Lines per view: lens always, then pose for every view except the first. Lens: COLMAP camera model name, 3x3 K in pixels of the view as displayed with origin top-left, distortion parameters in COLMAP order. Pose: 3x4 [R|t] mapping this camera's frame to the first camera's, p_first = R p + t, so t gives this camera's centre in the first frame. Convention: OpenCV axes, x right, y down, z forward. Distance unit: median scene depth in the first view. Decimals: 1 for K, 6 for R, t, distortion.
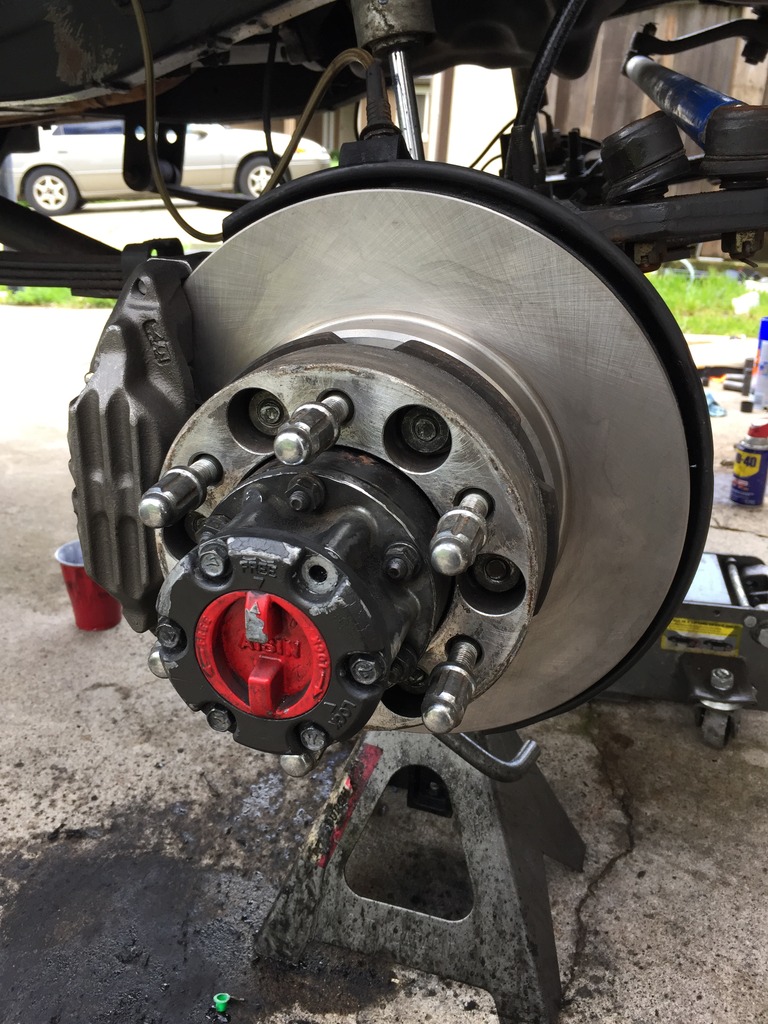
lens RADIAL K [[903.6, 0, 384.0], [0, 903.6, 512.0], [0, 0, 1]] dist [0.093577, -0.175726]
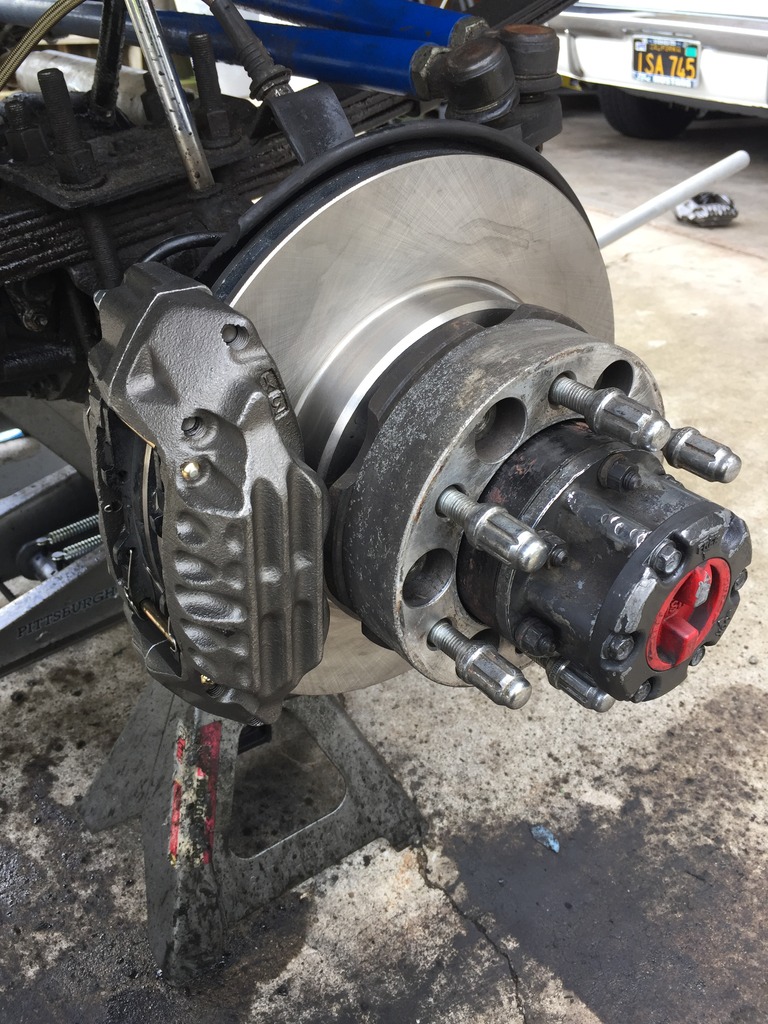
lens RADIAL K [[903.6, 0, 384.0], [0, 903.6, 512.0], [0, 0, 1]] dist [0.093577, -0.175726]
pose [[0.576970, -0.436136, 0.690573, -0.479841], [0.303919, 0.899425, 0.314115, -0.190266], [-0.758116, 0.028644, 0.651491, 0.241474]]
